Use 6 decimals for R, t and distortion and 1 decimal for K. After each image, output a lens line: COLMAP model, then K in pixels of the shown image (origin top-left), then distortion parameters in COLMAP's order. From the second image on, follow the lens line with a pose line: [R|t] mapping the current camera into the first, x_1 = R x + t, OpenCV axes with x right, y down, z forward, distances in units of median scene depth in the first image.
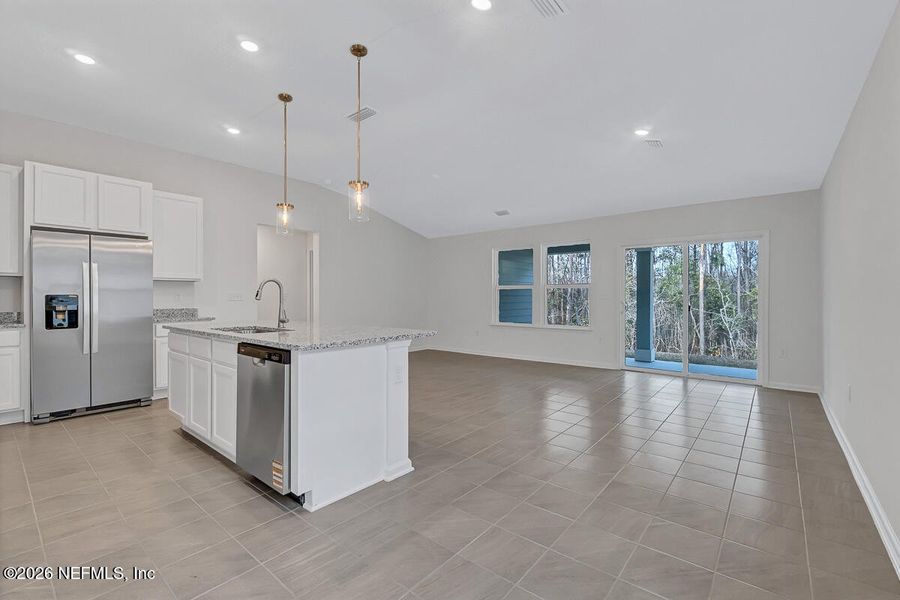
lens RADIAL K [[393.1, 0, 446.3], [0, 393.1, 296.9], [0, 0, 1]] dist [-0.002408, -0.000266]
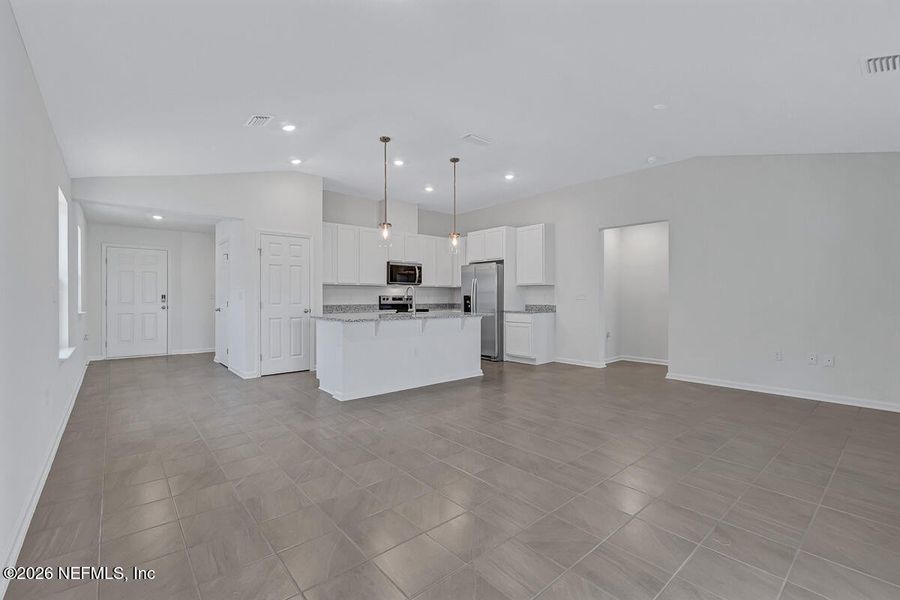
lens RADIAL K [[393.1, 0, 446.3], [0, 393.1, 296.9], [0, 0, 1]] dist [-0.002408, -0.000266]
pose [[-0.166596, 0.001619, -0.986024, 0.548322], [-0.000505, 0.999998, 0.001727, -0.000632], [0.986025, 0.000785, -0.166595, 0.635267]]
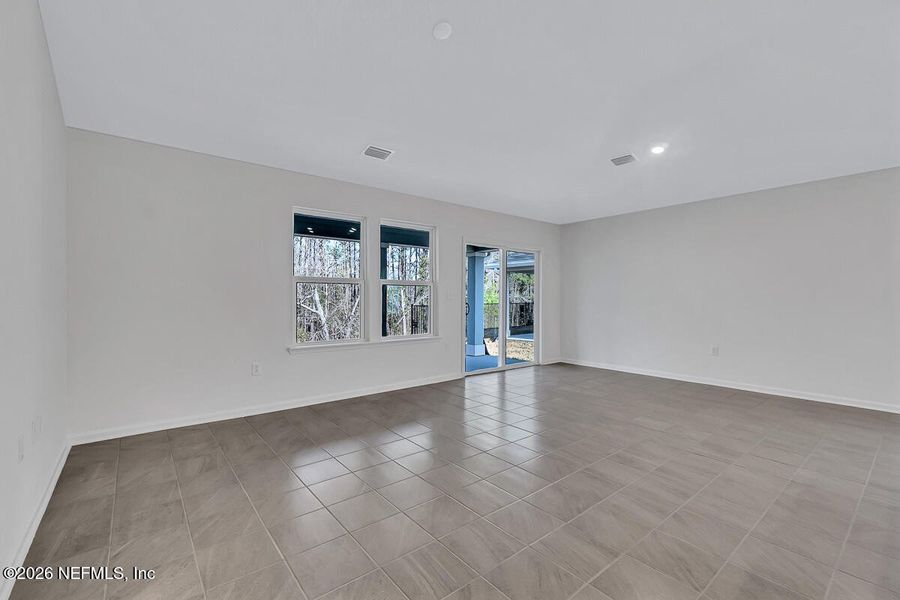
lens RADIAL K [[393.1, 0, 446.3], [0, 393.1, 296.9], [0, 0, 1]] dist [-0.002408, -0.000266]
pose [[0.193059, -0.000966, 0.981187, -0.385195], [0.004124, 0.999991, 0.000173, 0.000619], [-0.981178, 0.004013, 0.193061, 0.750918]]
